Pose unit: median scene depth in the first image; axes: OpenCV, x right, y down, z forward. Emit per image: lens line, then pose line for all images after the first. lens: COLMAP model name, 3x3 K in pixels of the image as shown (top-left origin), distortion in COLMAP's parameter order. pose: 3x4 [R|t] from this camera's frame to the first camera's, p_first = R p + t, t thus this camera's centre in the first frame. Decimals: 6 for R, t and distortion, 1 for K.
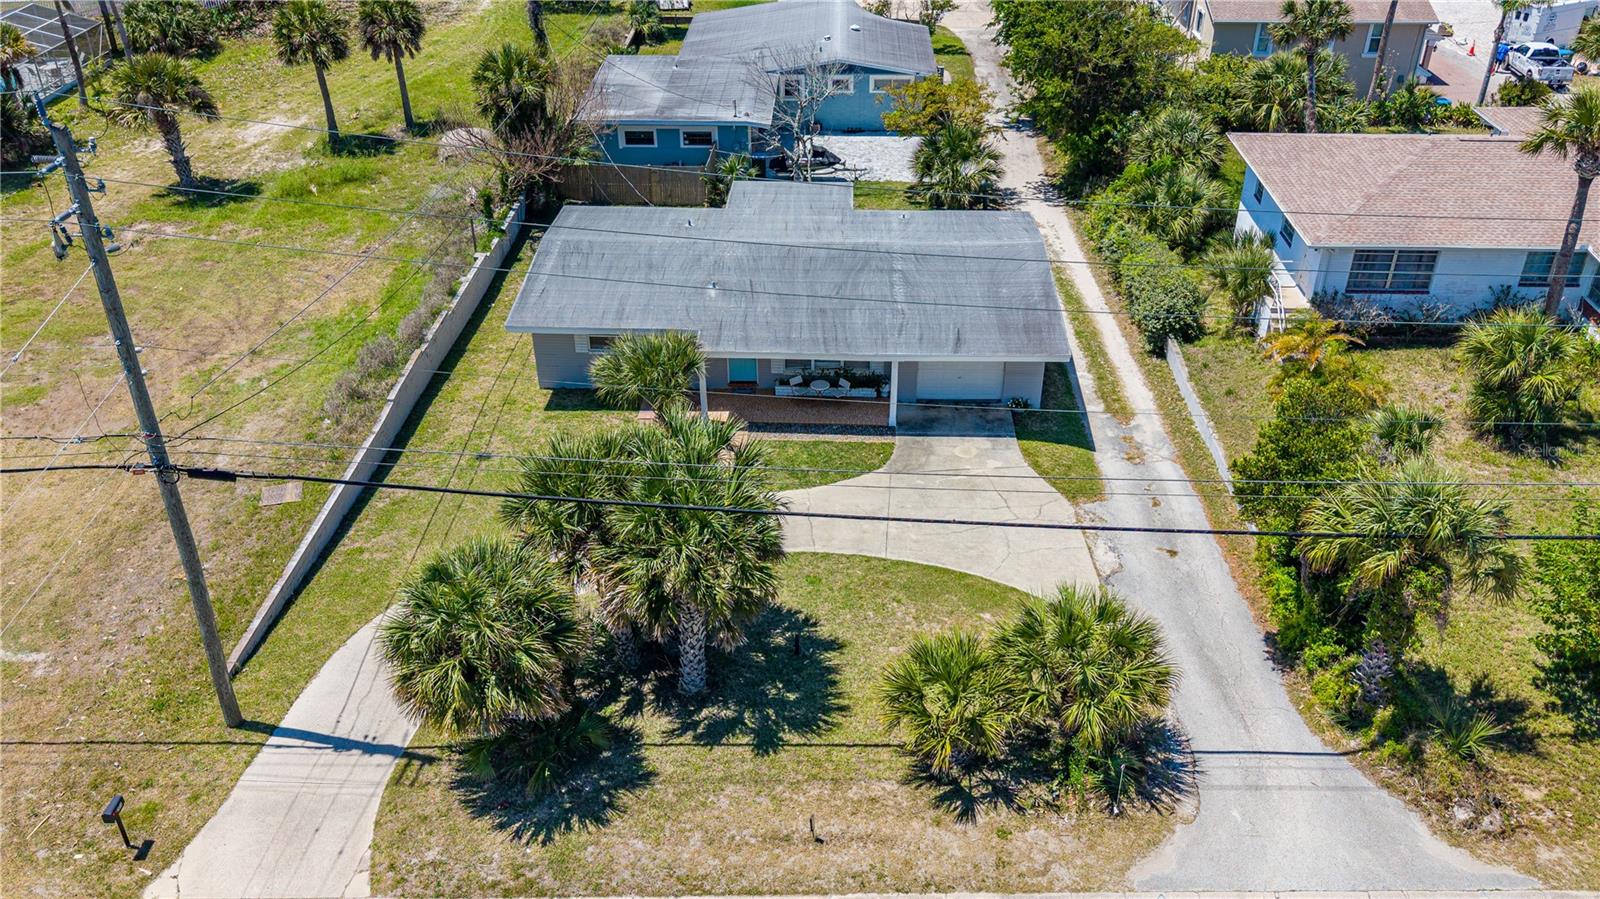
lens RADIAL K [[1267.2, 0, 819.5], [0, 1267.2, 495.7], [0, 0, 1]] dist [0.130626, -0.239477]
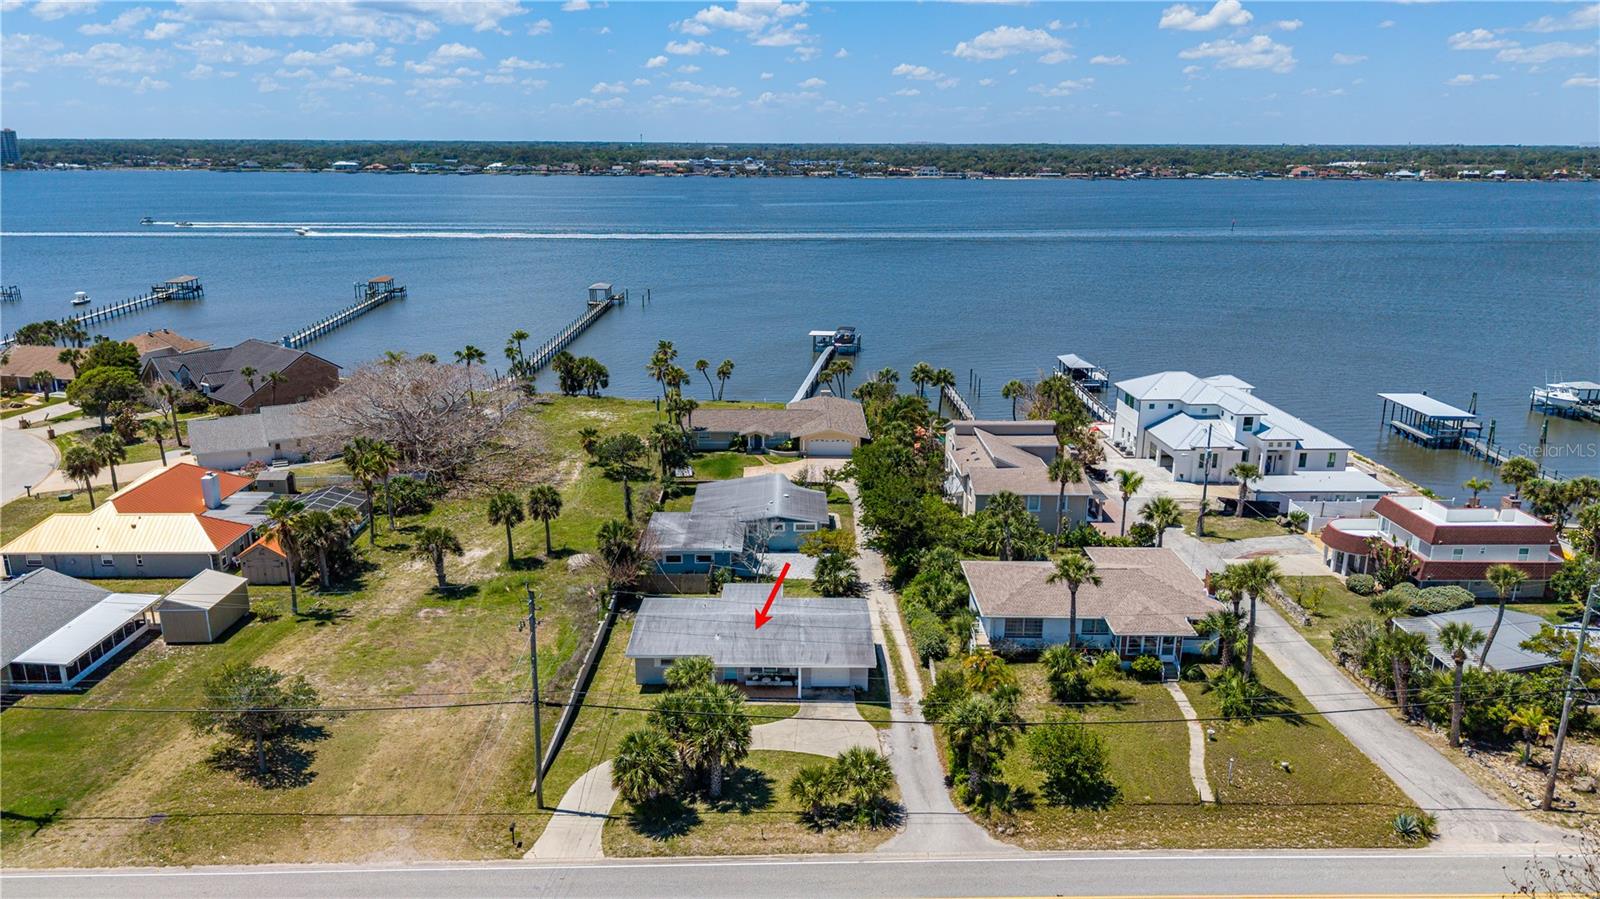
lens RADIAL K [[1109.9, 0, 805.2], [0, 1109.9, 445.2], [0, 0, 1]] dist [0.108288, -0.198322]
pose [[0.999485, -0.002890, 0.031952, 0.006958], [0.013084, 0.946071, -0.323695, 0.151161], [-0.029293, 0.323946, 0.945622, -0.939250]]
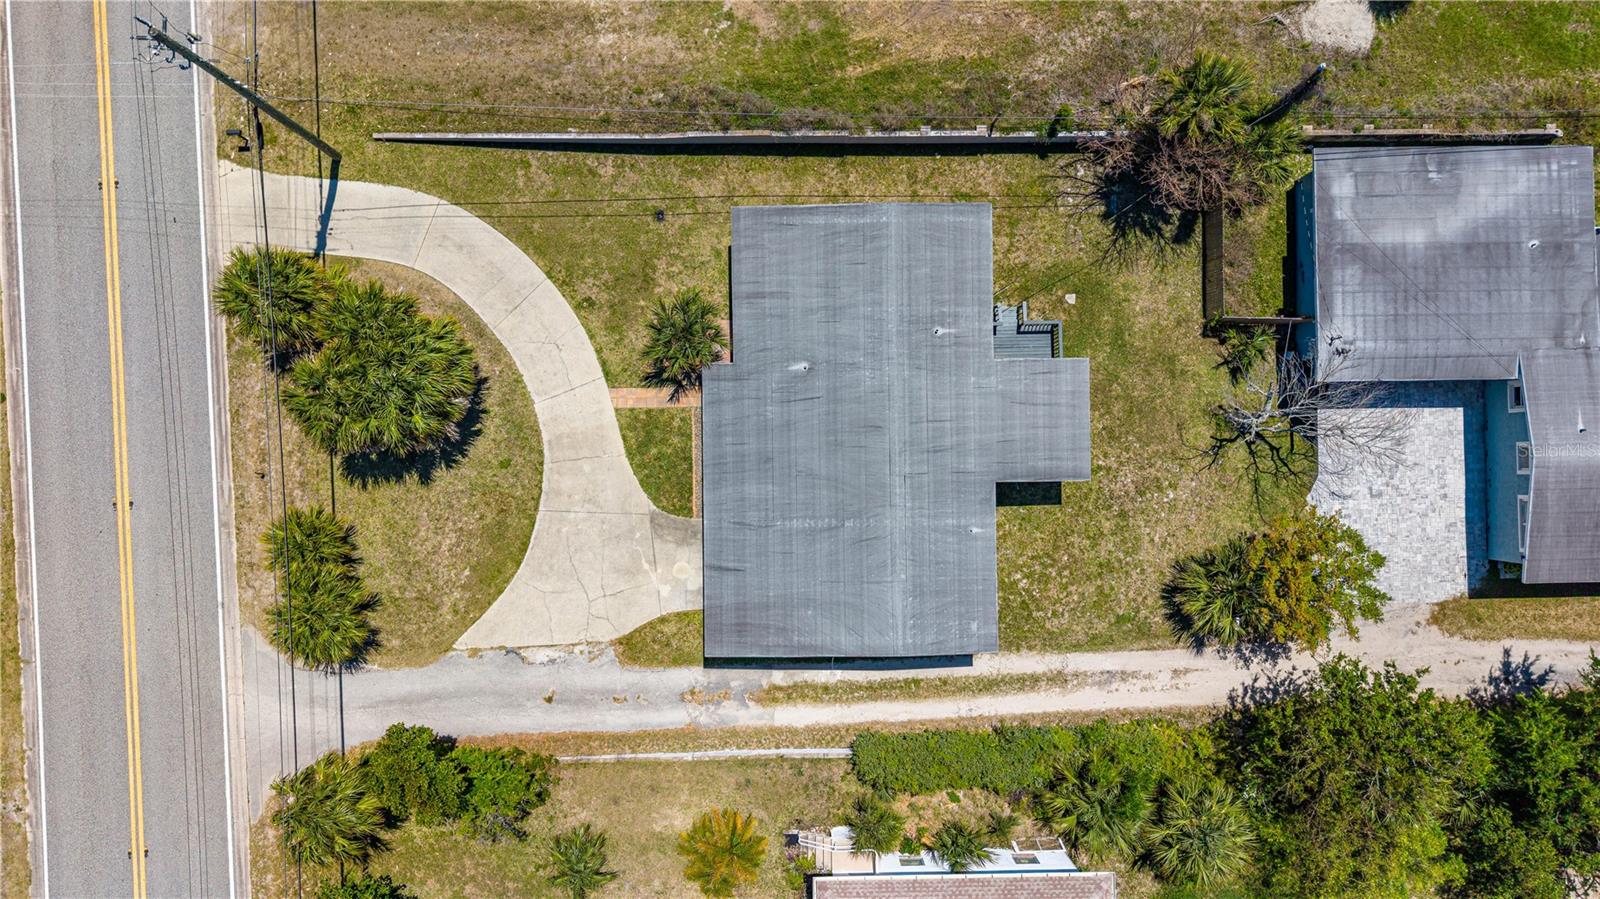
lens RADIAL K [[1109.9, 0, 805.2], [0, 1109.9, 445.2], [0, 0, 1]] dist [0.108288, -0.198322]
pose [[0.035361, 0.999322, -0.010232, -0.000683], [-0.582802, 0.028937, 0.812099, -1.015709], [0.811844, -0.022754, 0.583431, 0.399505]]
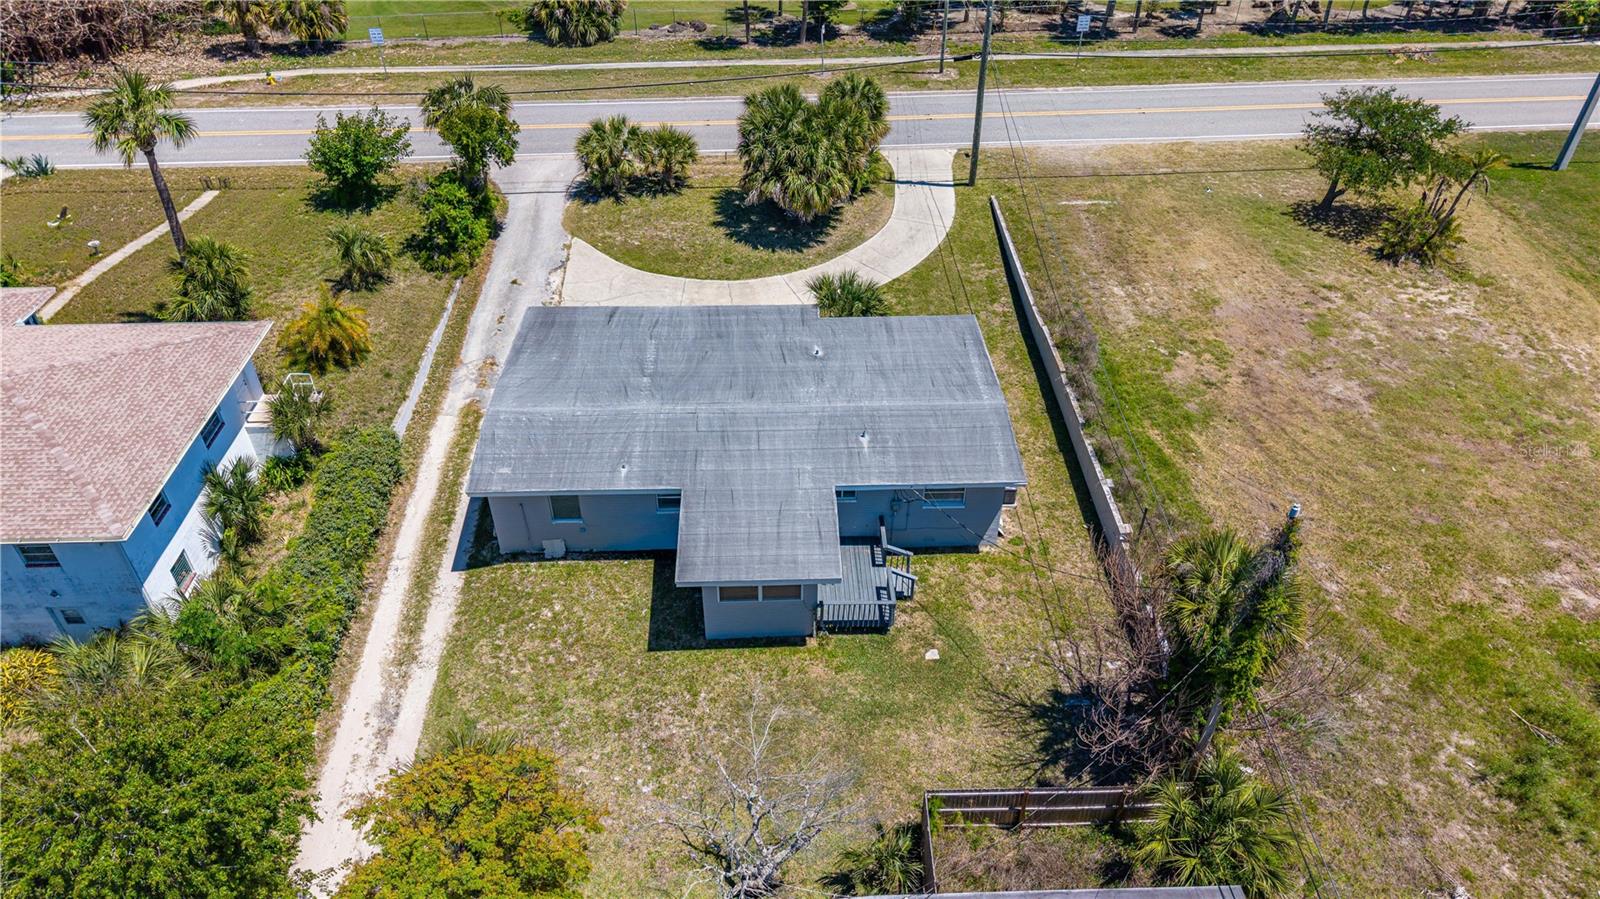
lens RADIAL K [[1109.9, 0, 805.2], [0, 1109.9, 445.2], [0, 0, 1]] dist [0.108288, -0.198322]
pose [[-0.998399, 0.034755, -0.044623, -0.027709], [-0.031036, 0.322914, 0.945919, -1.076211], [0.047285, 0.945790, -0.321319, 1.409422]]
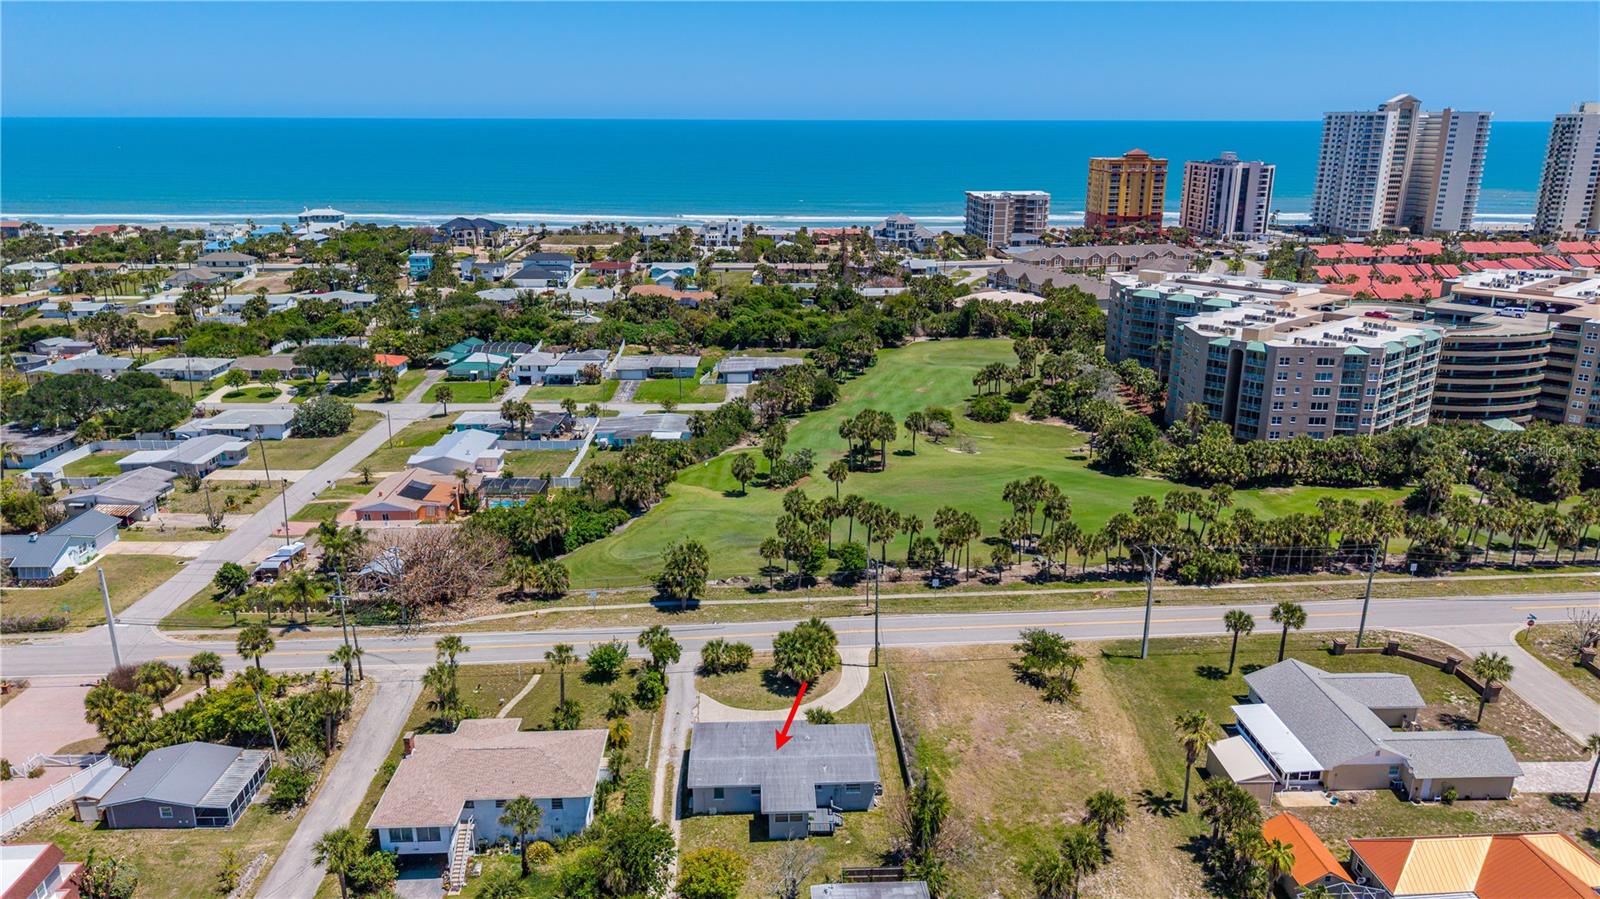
lens RADIAL K [[1109.9, 0, 805.2], [0, 1109.9, 445.2], [0, 0, 1]] dist [0.108288, -0.198322]
pose [[-0.997691, 0.022997, -0.063910, 0.071231], [-0.033388, 0.653362, 0.756309, -2.590585], [0.059149, 0.756696, -0.651085, 2.196157]]
